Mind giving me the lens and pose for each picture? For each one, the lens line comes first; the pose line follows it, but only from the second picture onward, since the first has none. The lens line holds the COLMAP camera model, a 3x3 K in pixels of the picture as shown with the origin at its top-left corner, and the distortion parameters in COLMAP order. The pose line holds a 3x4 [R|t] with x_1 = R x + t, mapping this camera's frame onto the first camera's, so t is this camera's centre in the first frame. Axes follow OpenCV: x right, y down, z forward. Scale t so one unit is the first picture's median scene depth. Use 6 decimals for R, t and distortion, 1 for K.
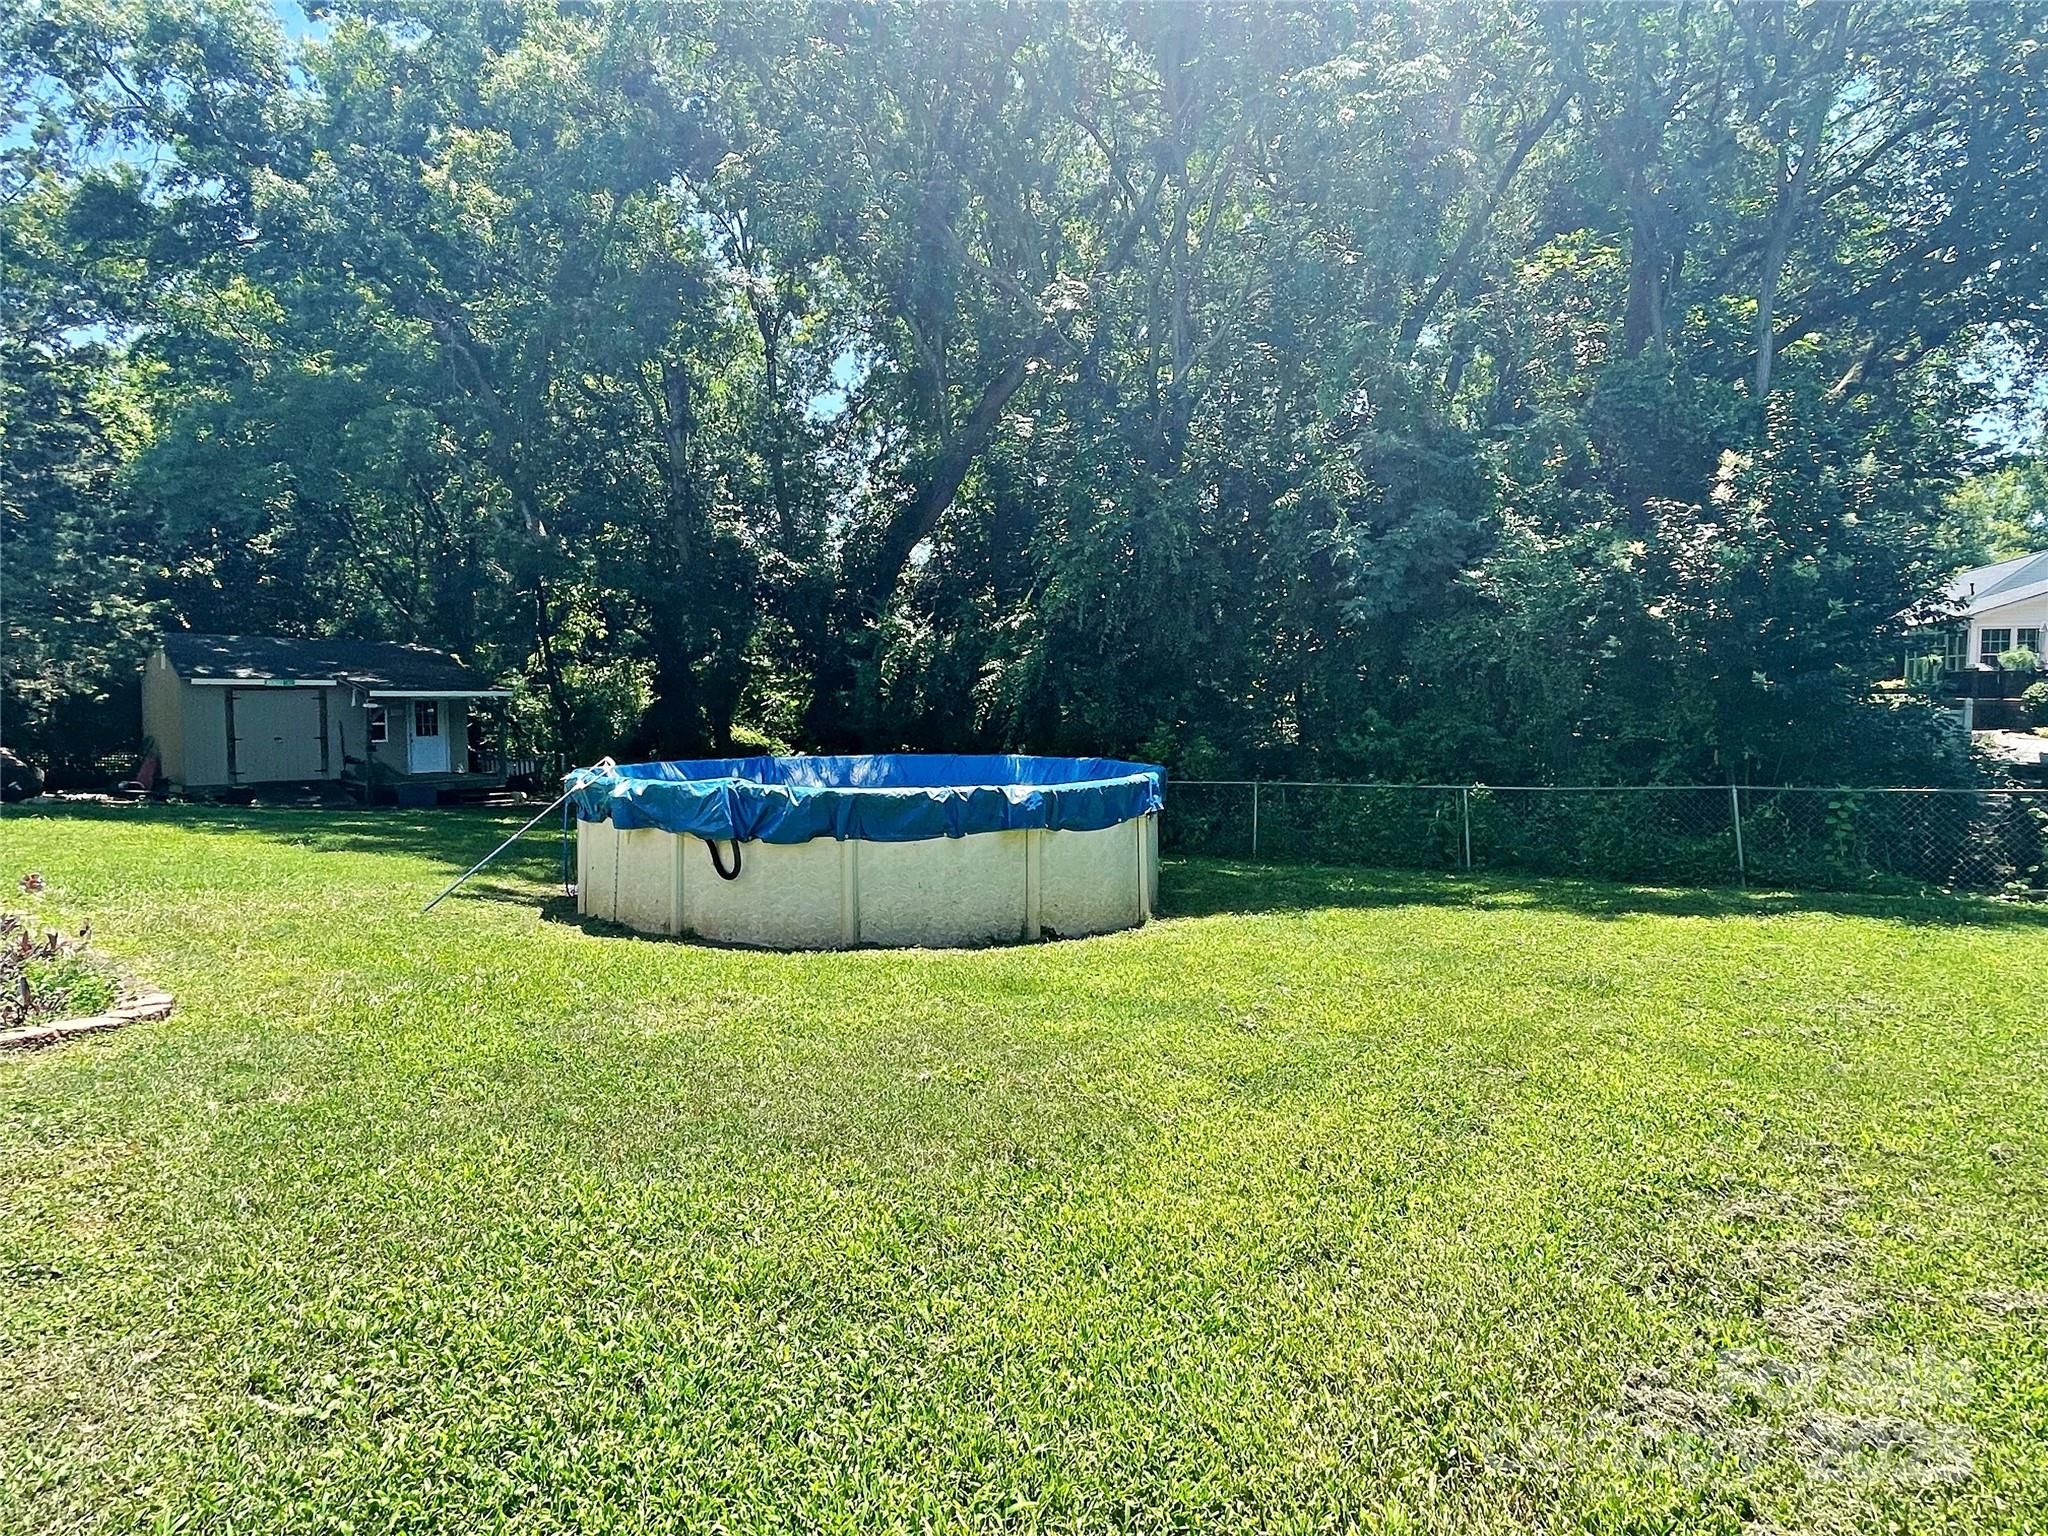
lens RADIAL K [[1146.3, 0, 1028.0], [0, 1146.3, 756.6], [0, 0, 1]] dist [-0.003793, -0.000965]
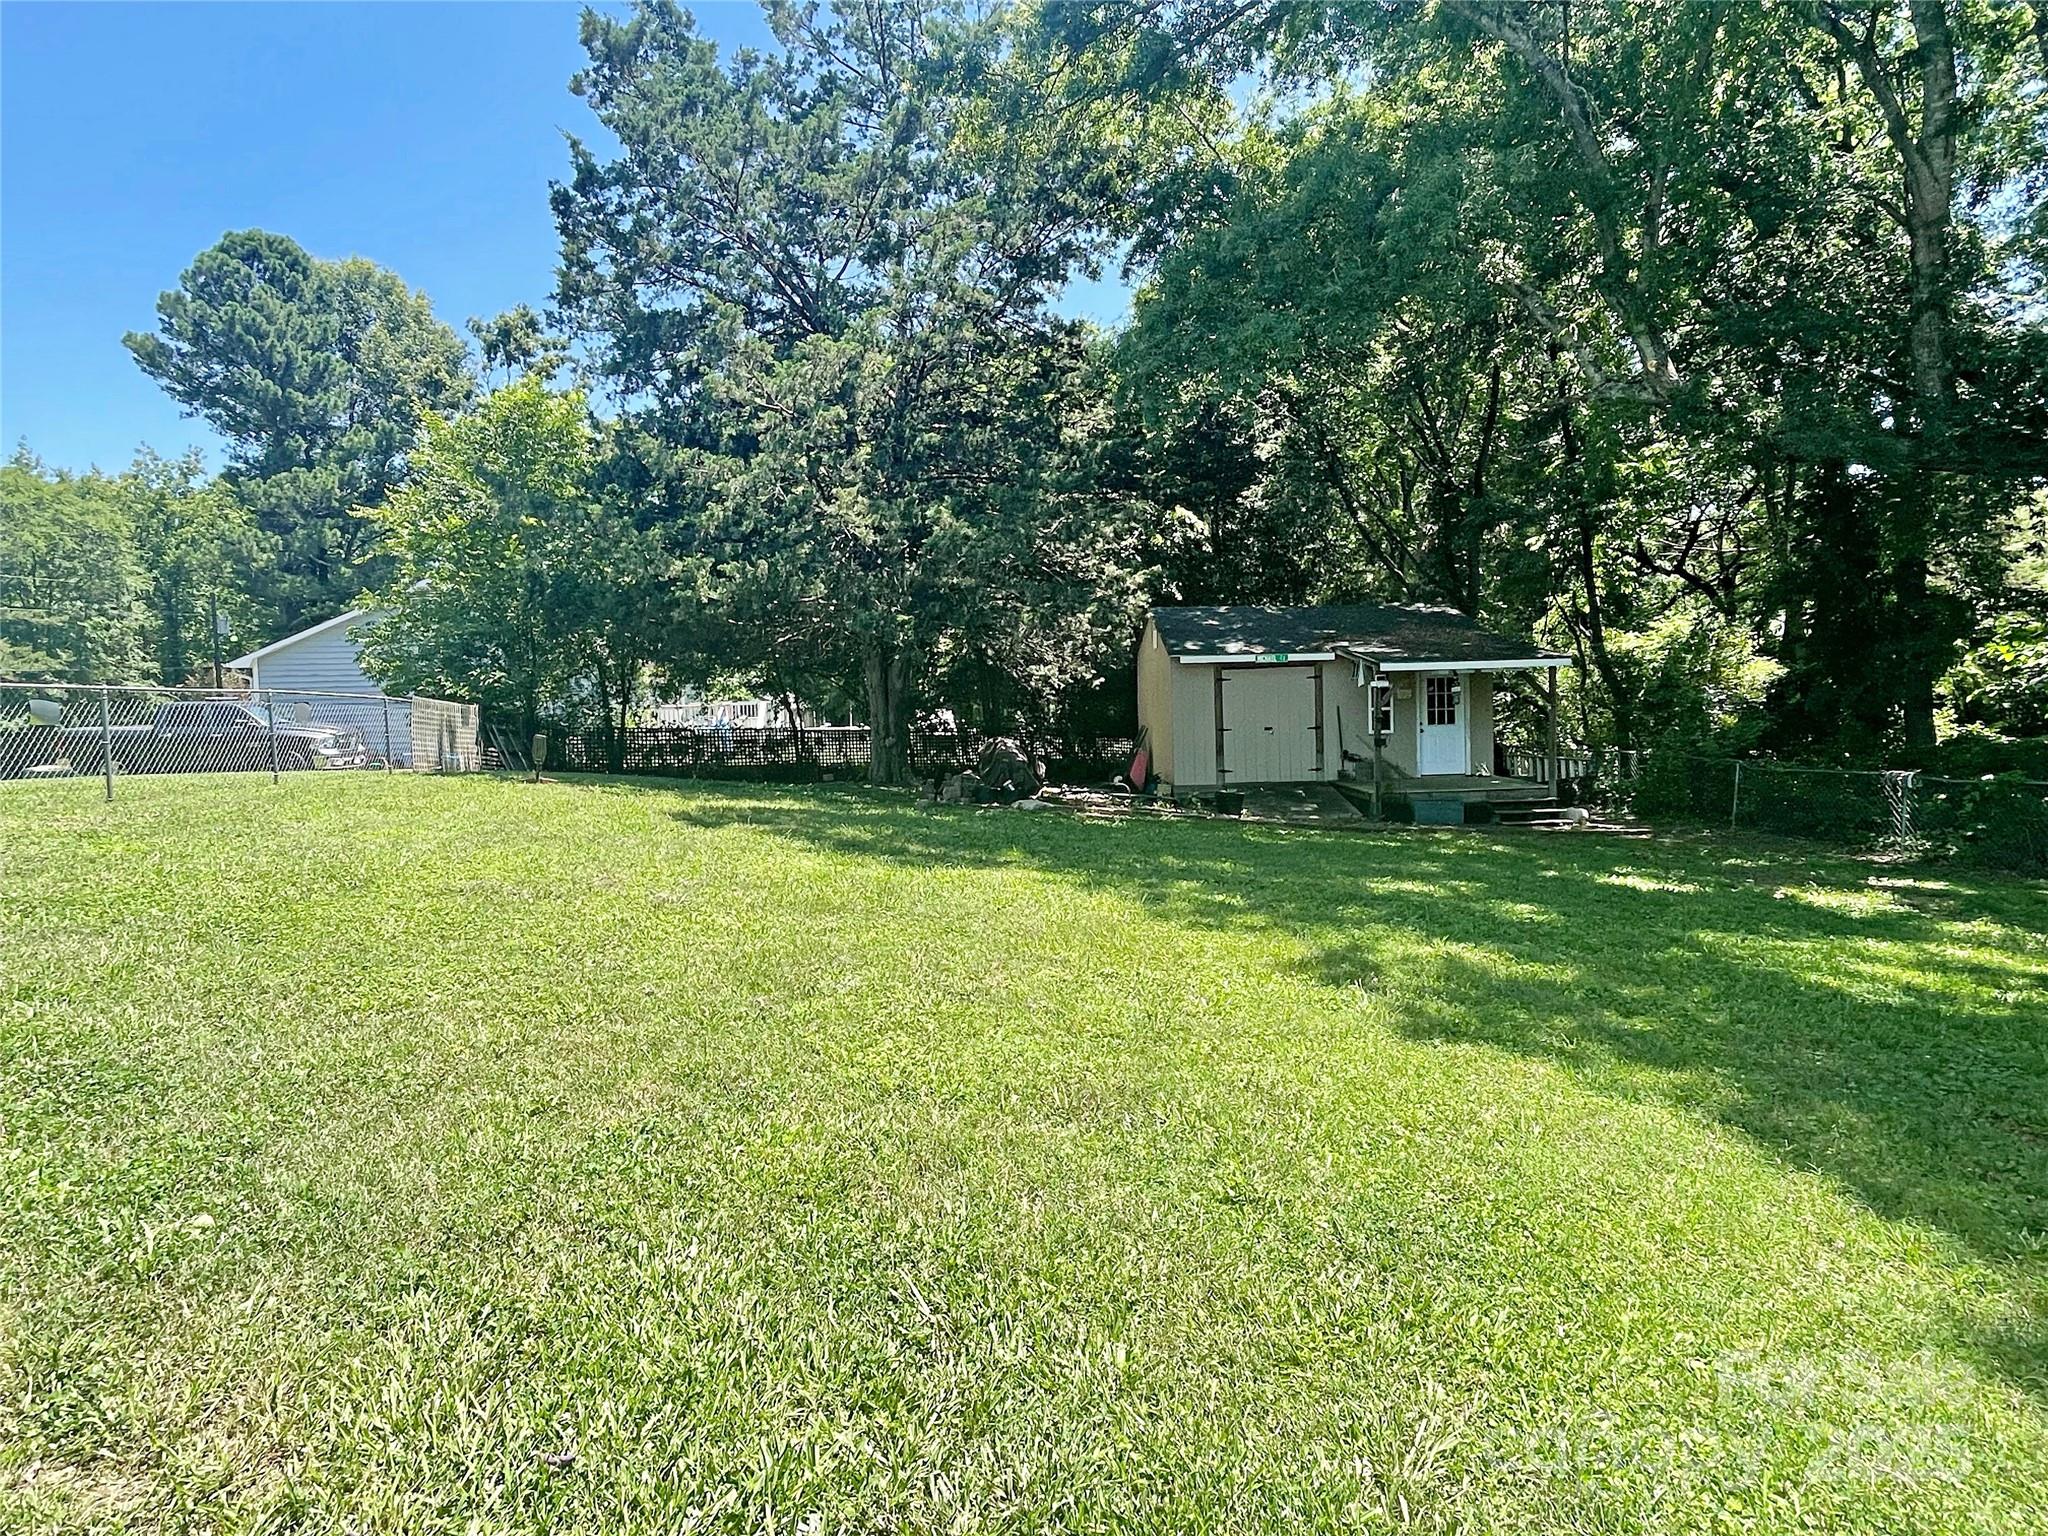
lens RADIAL K [[1146.3, 0, 1026.9], [0, 1146.3, 759.6], [0, 0, 1]] dist [-0.003793, -0.000965]
pose [[0.715316, 0.020799, -0.698492, -0.219263], [-0.008943, 0.999748, 0.020611, -0.009171], [0.698744, -0.008497, 0.715321, 0.312905]]
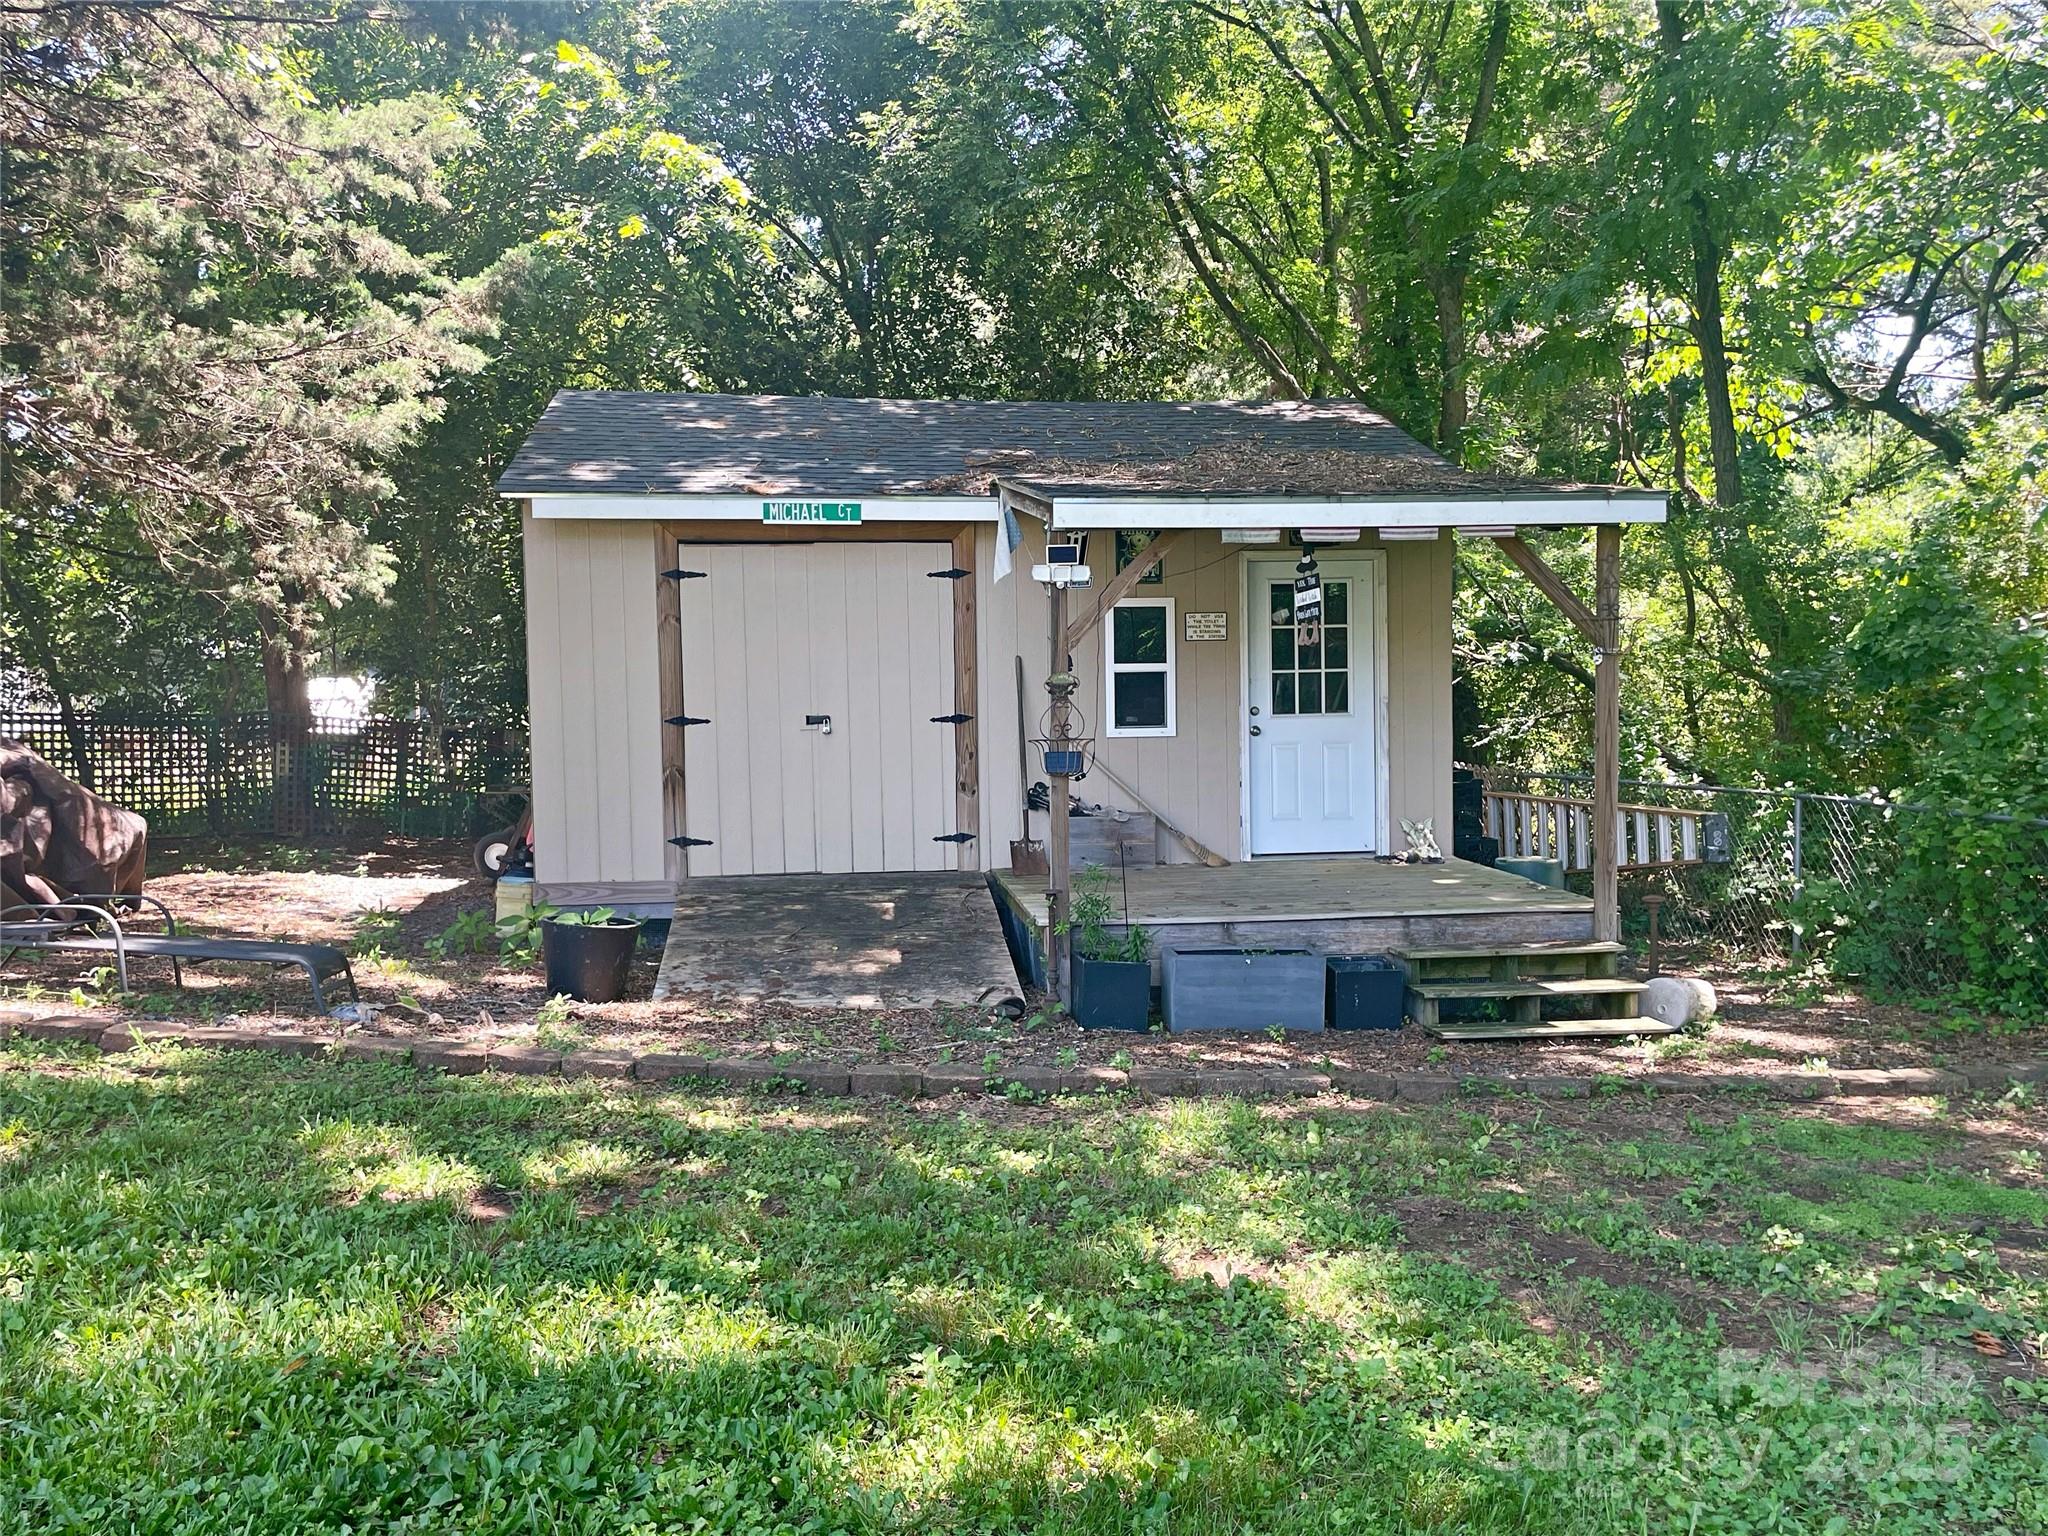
lens RADIAL K [[1710.5, 0, 1023.8], [0, 1710.5, 771.0], [0, 0, 1]] dist [0.005549, -0.004572]
pose [[0.773543, 0.025880, -0.633215, -0.360144], [-0.020577, 0.999665, 0.015720, -0.010820], [0.633410, 0.000869, 0.773816, 0.721074]]
